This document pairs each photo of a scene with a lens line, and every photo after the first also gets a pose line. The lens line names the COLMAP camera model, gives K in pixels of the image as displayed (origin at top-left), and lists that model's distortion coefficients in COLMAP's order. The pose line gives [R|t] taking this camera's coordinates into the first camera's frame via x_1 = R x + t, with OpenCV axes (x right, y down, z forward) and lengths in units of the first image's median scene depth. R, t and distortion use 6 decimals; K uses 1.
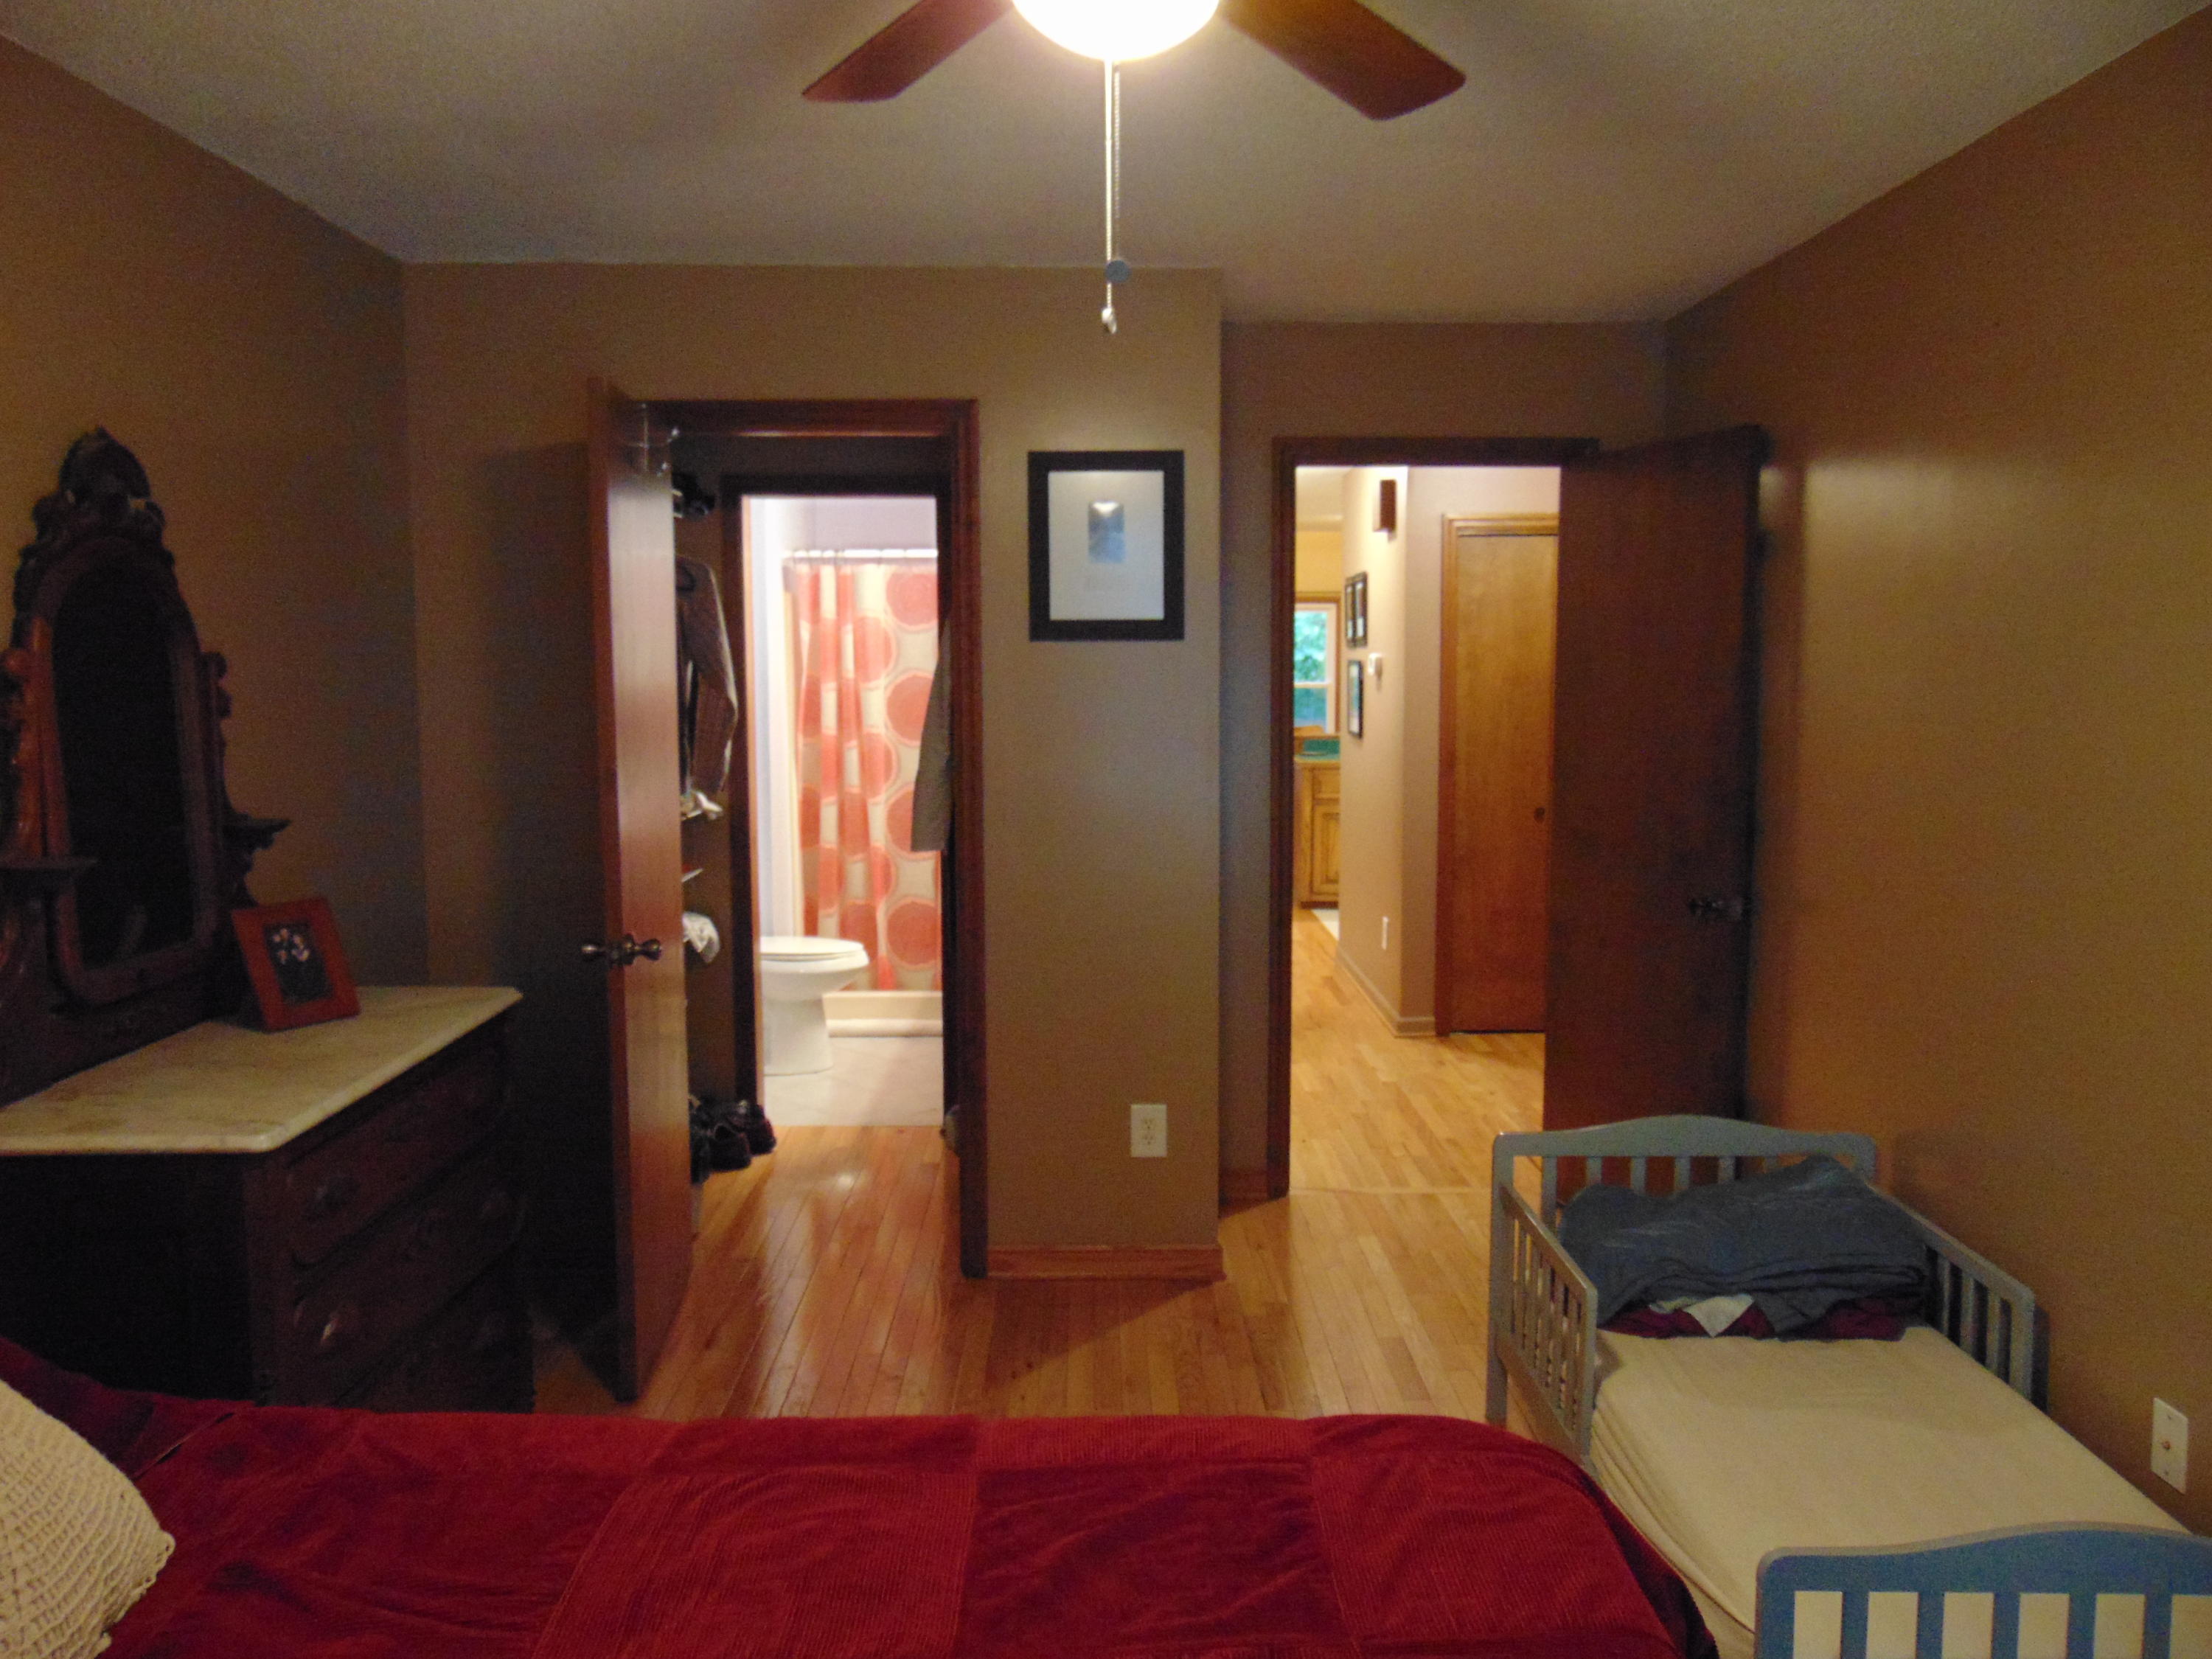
lens RADIAL K [[1660.3, 0, 1101.2], [0, 1660.3, 820.8], [0, 0, 1]] dist [-0.034220, 0.071663]
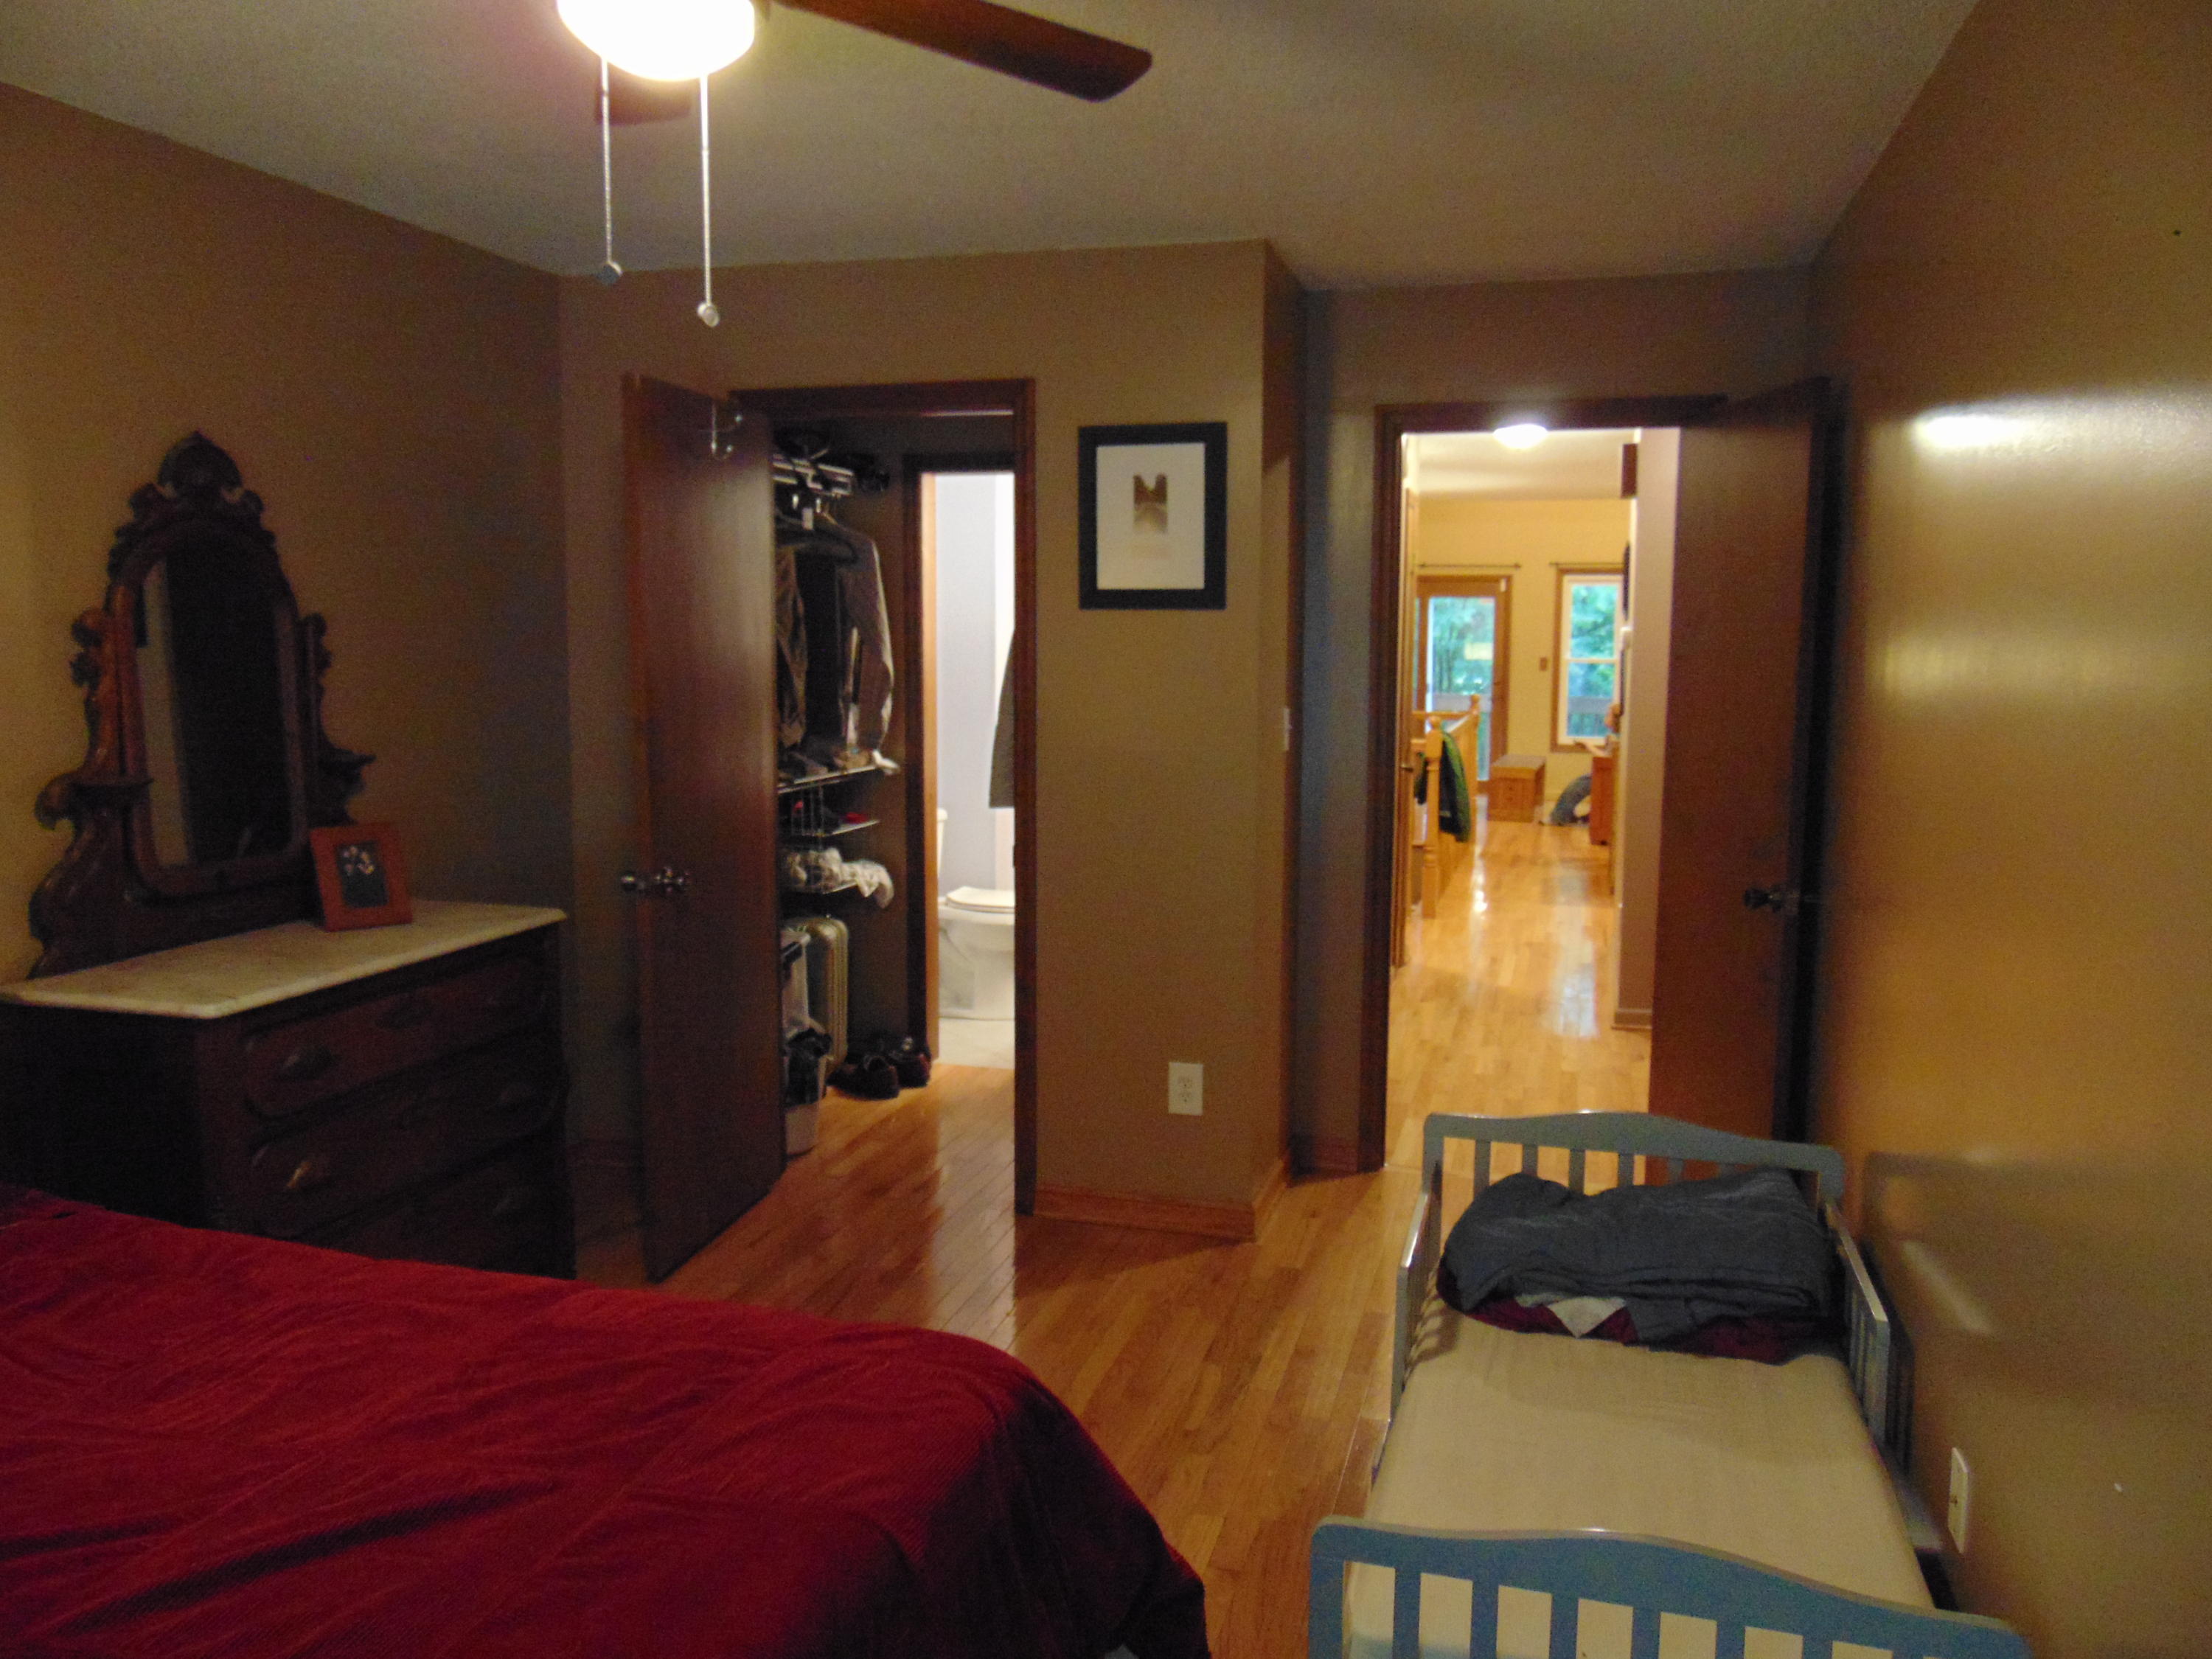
lens RADIAL K [[1660.3, 0, 1102.1], [0, 1660.3, 824.4], [0, 0, 1]] dist [-0.034220, 0.071663]
pose [[0.959194, 0.040841, -0.279785, 0.274156], [-0.035749, 0.999090, 0.023281, 0.001632], [0.280481, -0.012329, 0.959780, 0.003243]]
